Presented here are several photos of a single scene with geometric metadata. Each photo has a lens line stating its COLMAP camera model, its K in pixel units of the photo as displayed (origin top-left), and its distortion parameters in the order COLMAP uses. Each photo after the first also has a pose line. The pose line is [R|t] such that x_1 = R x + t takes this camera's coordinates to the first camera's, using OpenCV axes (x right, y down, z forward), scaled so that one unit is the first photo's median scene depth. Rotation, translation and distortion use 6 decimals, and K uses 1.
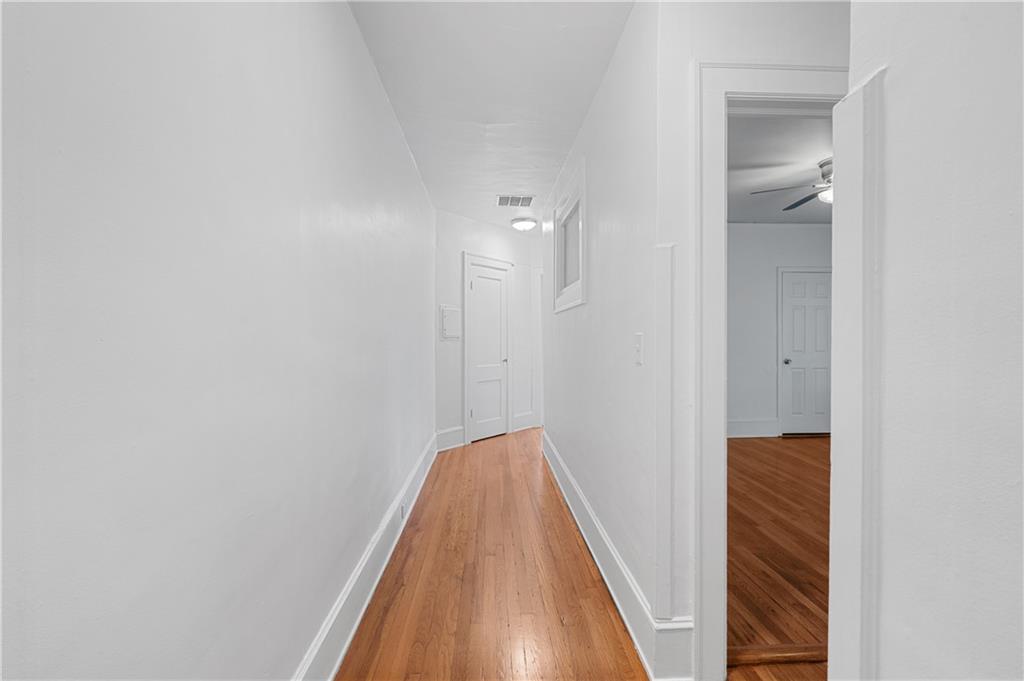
lens RADIAL K [[473.4, 0, 516.7], [0, 473.4, 339.9], [0, 0, 1]] dist [-0.001512, -0.000236]
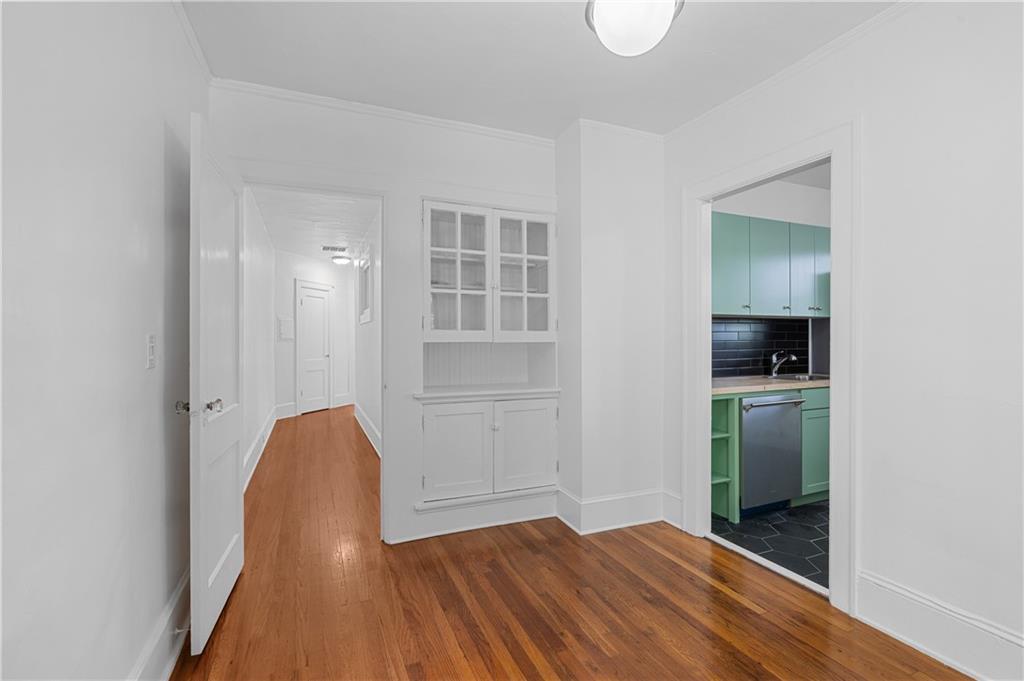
lens RADIAL K [[473.4, 0, 516.7], [0, 473.4, 339.9], [0, 0, 1]] dist [-0.001512, -0.000236]
pose [[0.937796, -0.001808, 0.347183, 0.015766], [0.003672, 0.999982, -0.004709, 0.005669], [-0.347169, 0.005691, 0.937785, -0.546970]]
